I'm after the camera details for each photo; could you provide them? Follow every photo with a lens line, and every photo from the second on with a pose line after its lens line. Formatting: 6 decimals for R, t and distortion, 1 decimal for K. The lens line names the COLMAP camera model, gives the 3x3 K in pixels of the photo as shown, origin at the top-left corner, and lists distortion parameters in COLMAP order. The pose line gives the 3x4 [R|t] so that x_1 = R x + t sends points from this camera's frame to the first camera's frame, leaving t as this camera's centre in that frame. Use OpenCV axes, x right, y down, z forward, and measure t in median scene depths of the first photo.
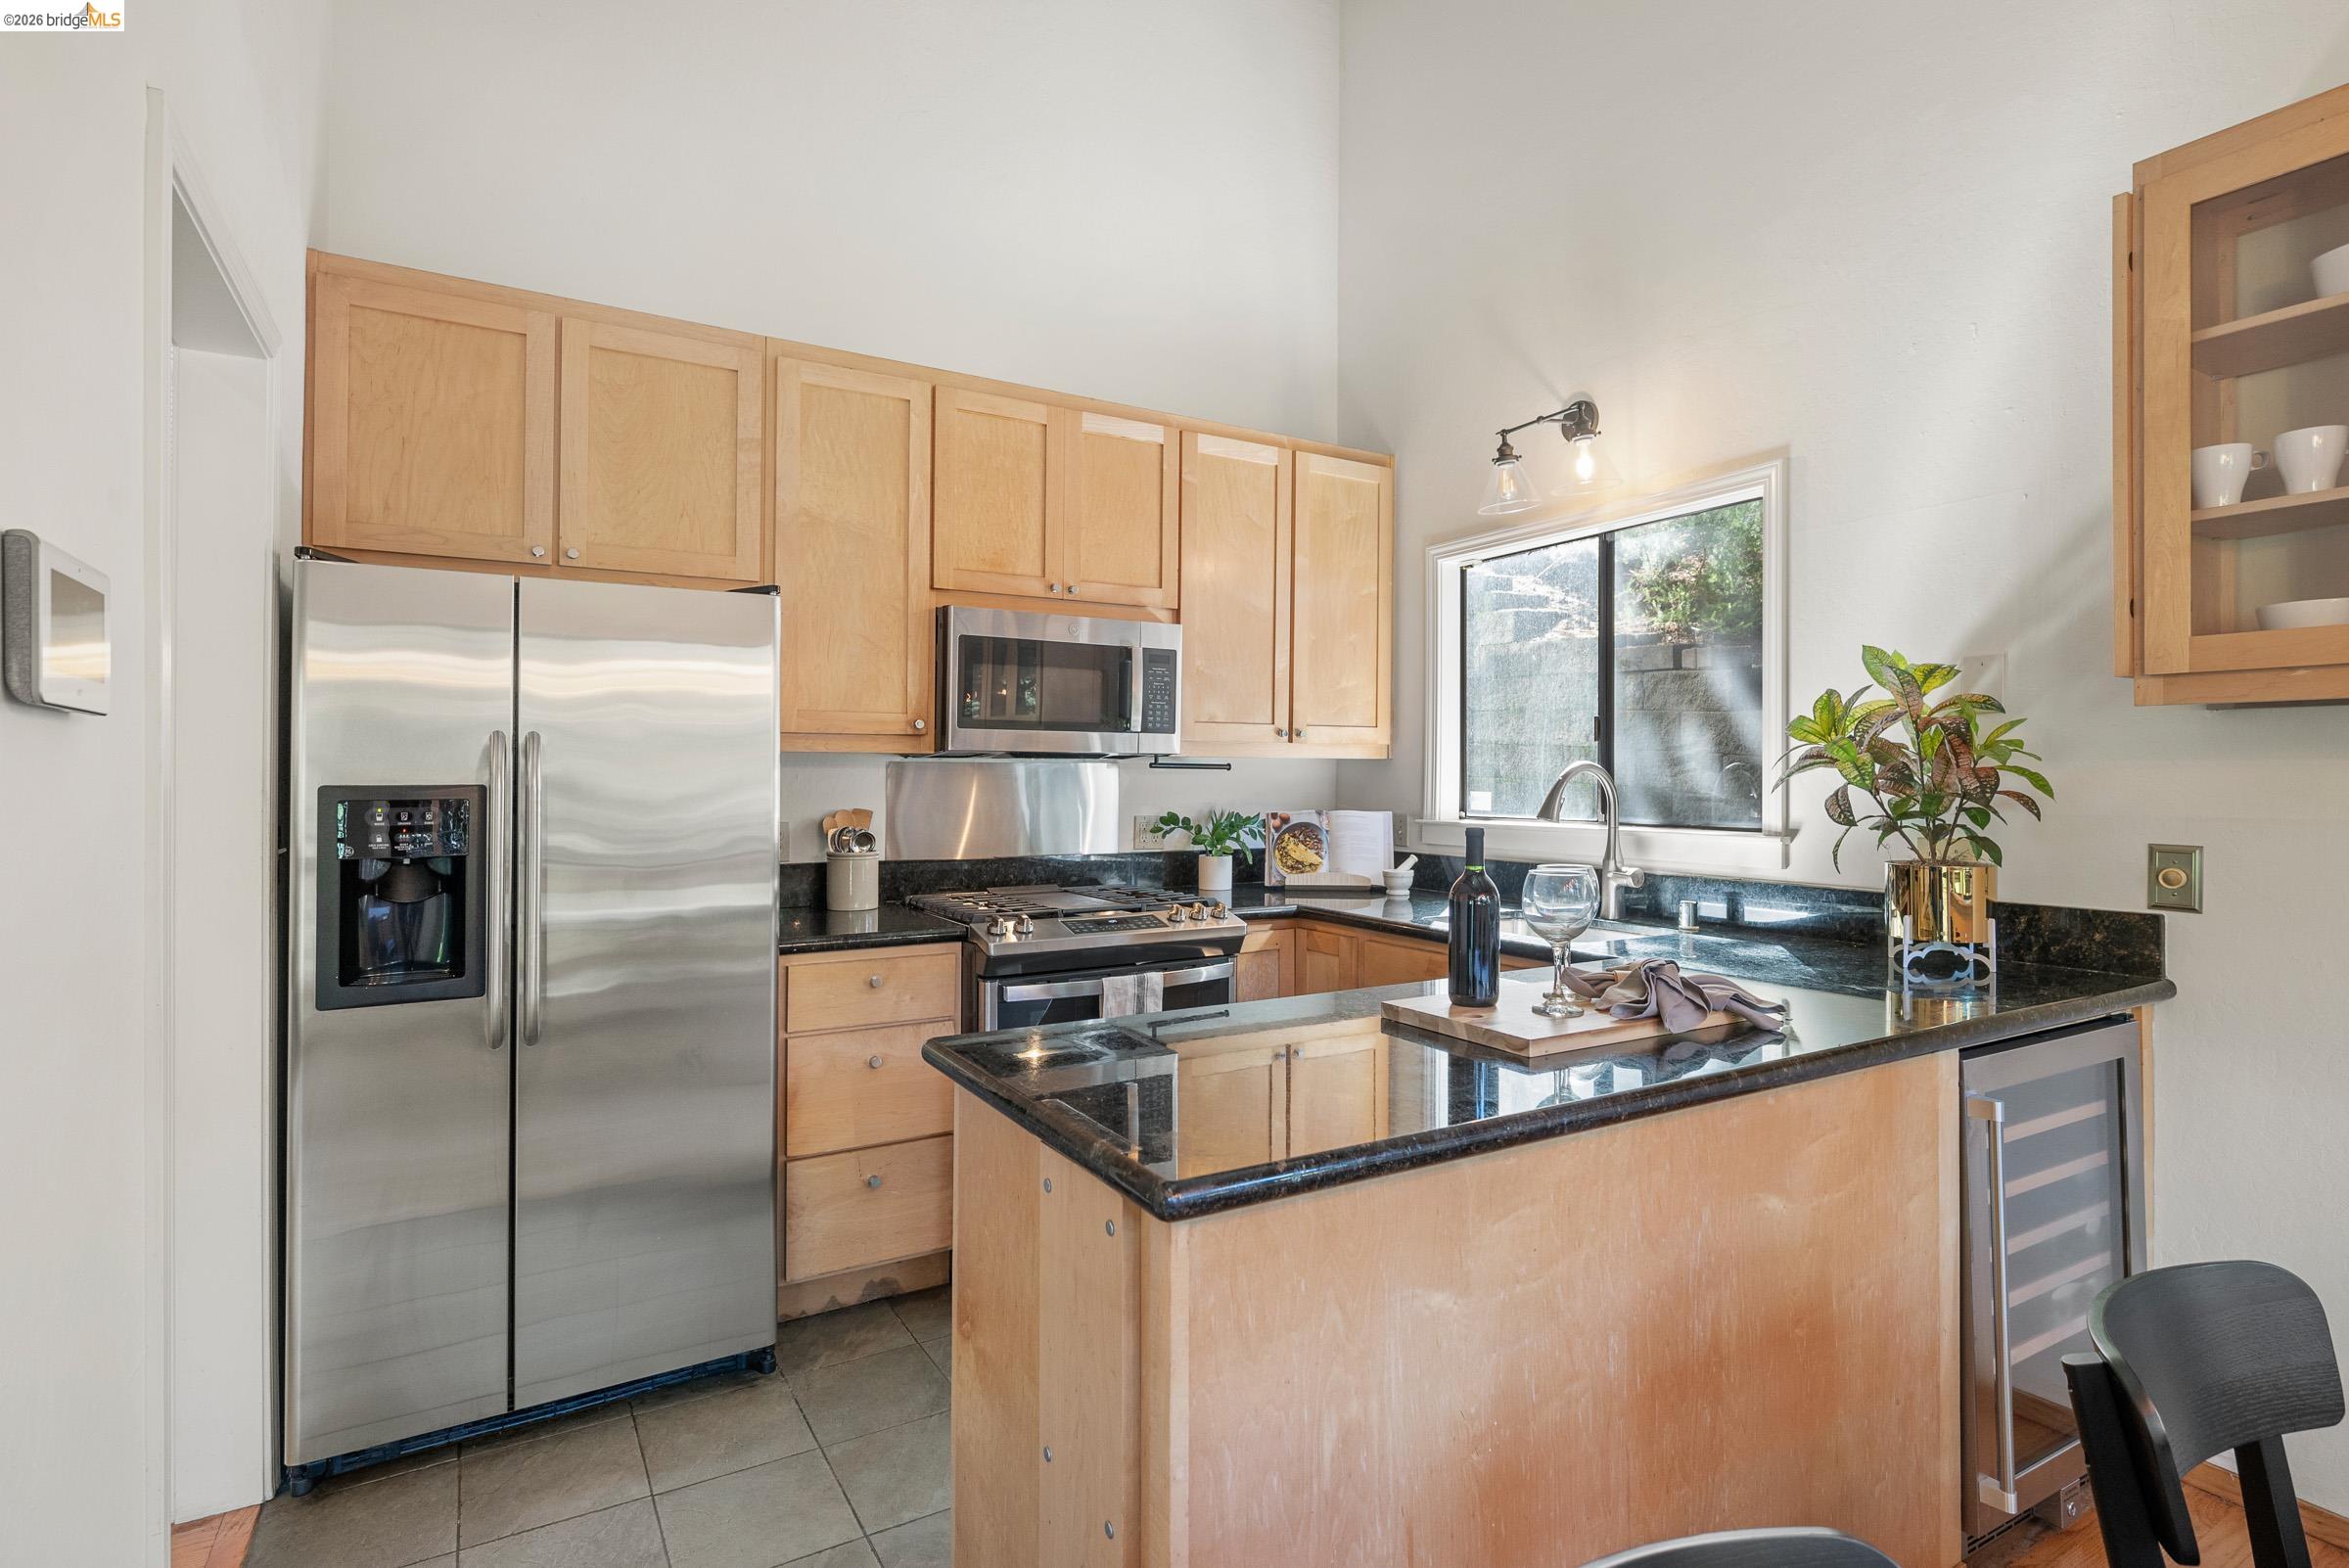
lens RADIAL K [[1139.2, 0, 1160.7], [0, 1139.2, 779.1], [0, 0, 1]] dist [-0.000498, -0.000894]
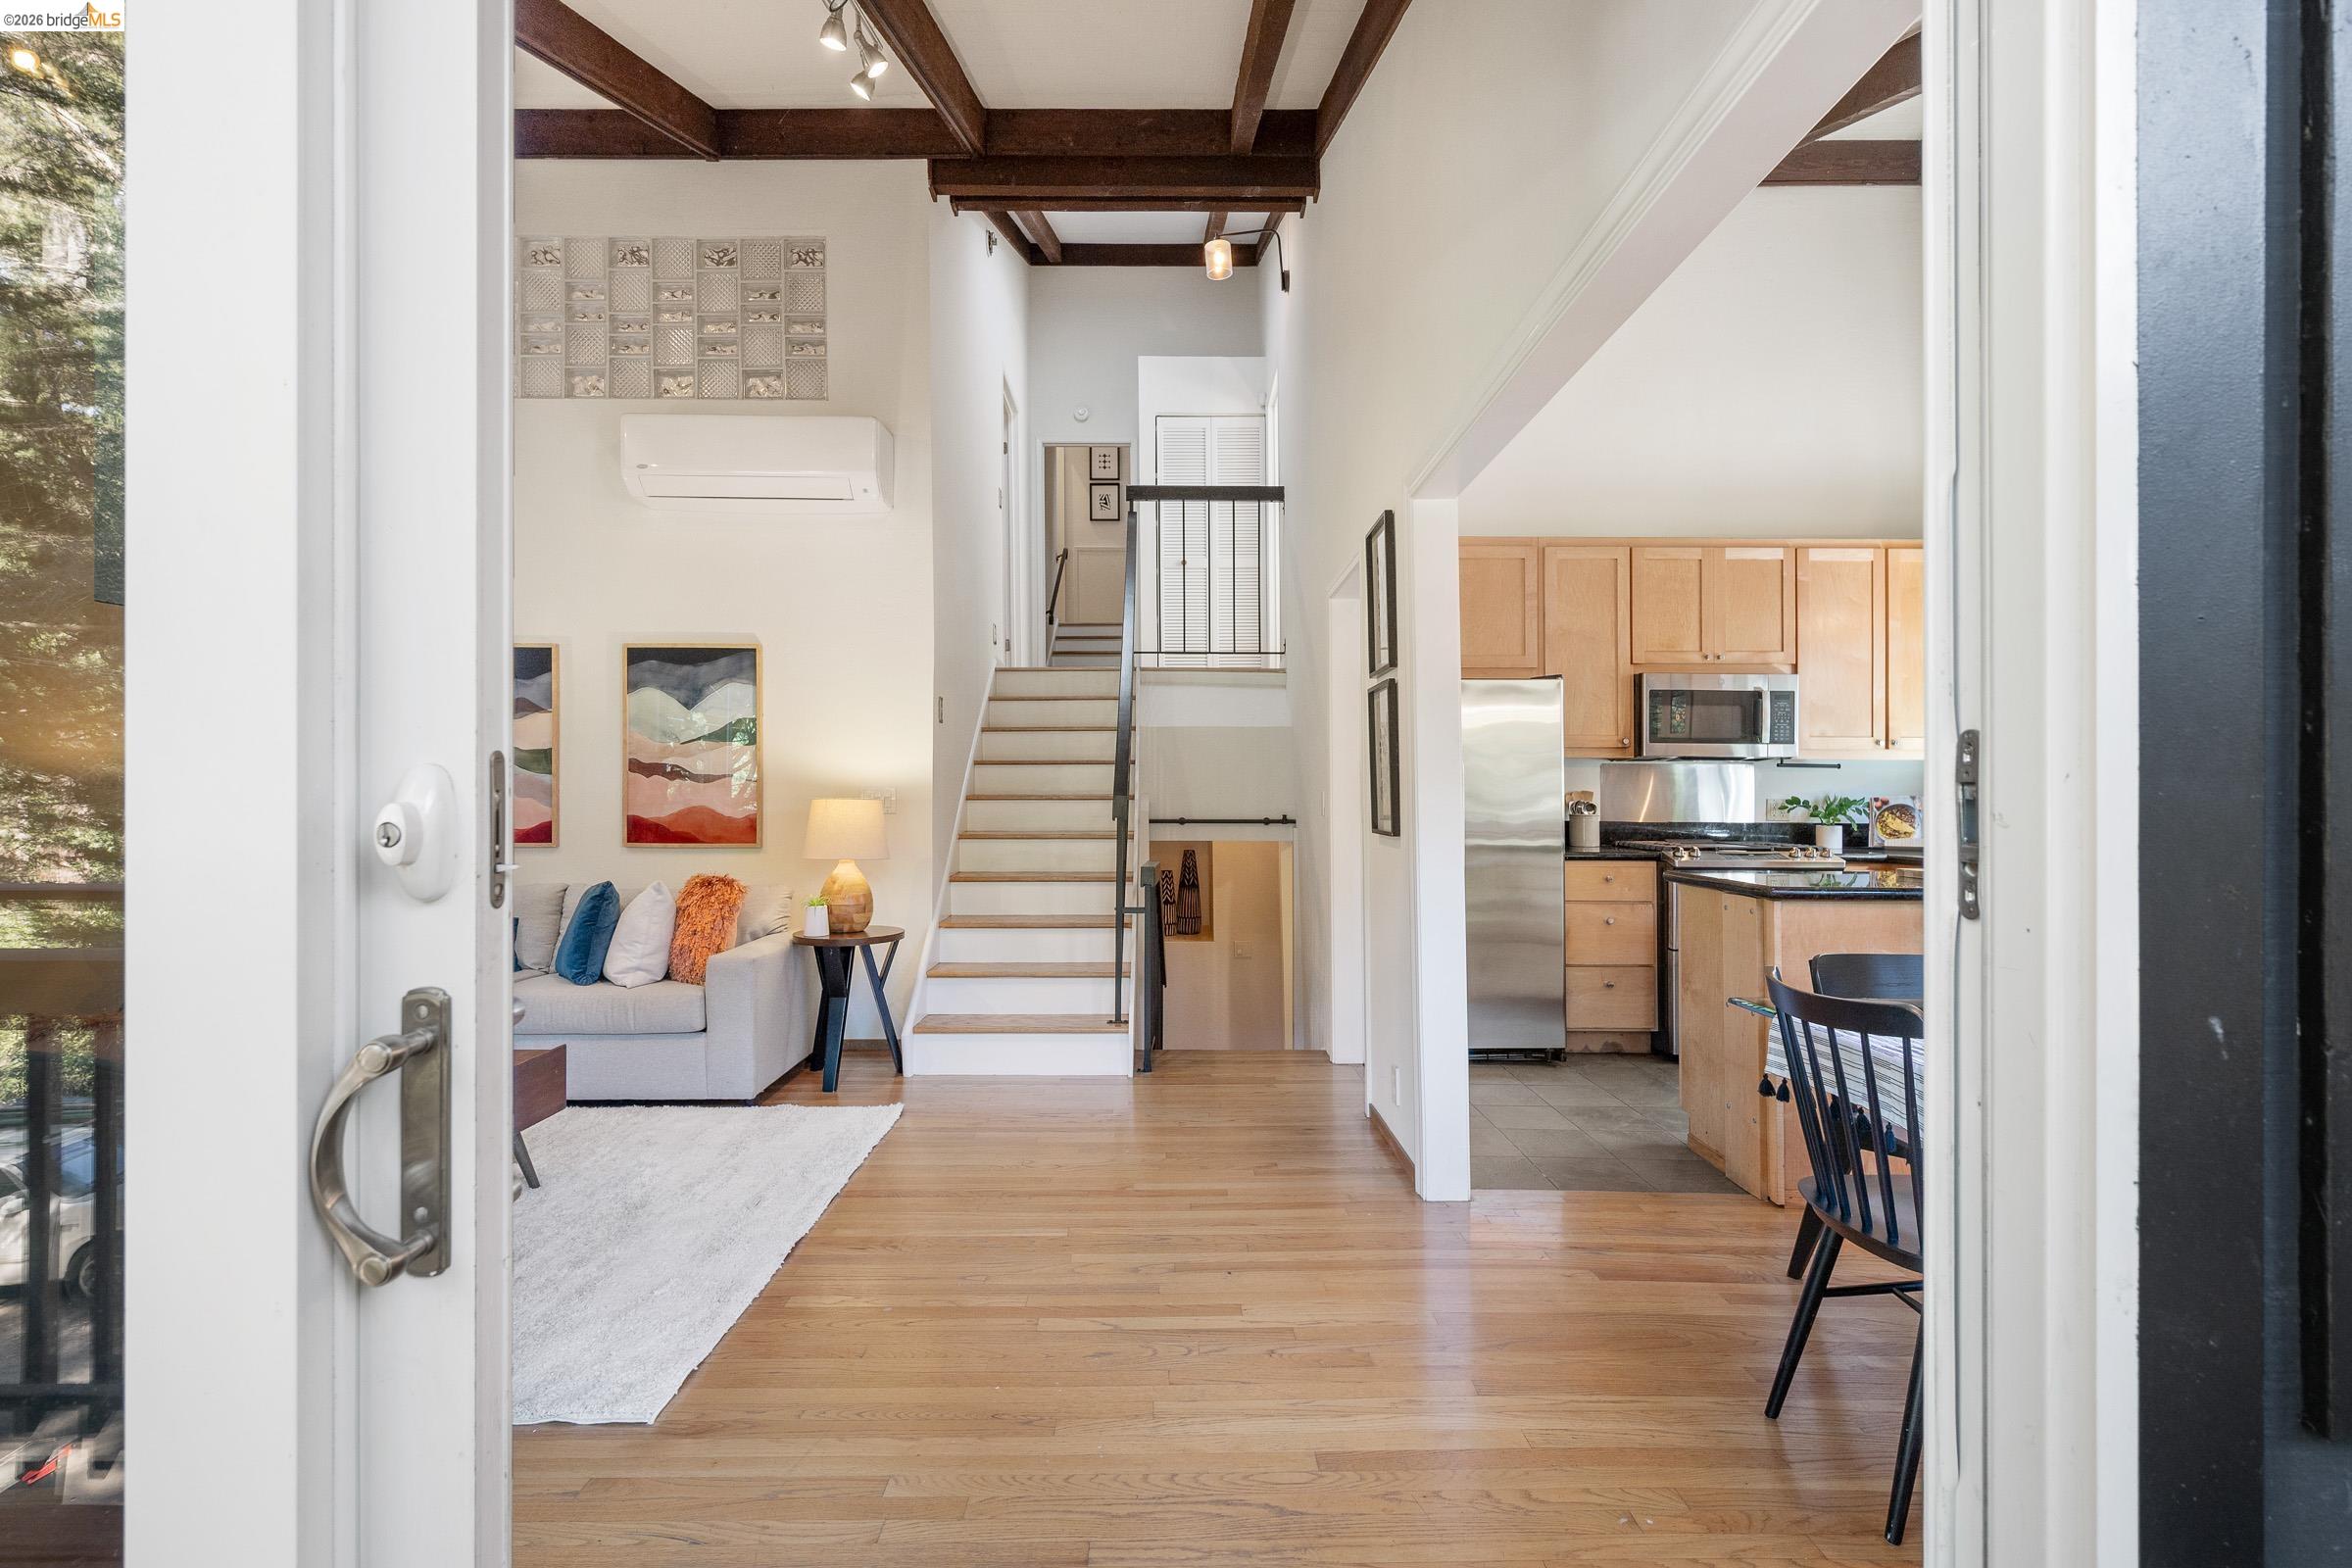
lens RADIAL K [[1096.7, 0, 1166.1], [0, 1096.7, 774.3], [0, 0, 1]] dist [0.000224, -0.000196]
pose [[0.863386, -0.007505, -0.504489, 0.029720], [-0.002577, 0.999811, -0.019285, 0.036667], [0.504538, 0.017950, 0.863203, -0.815386]]
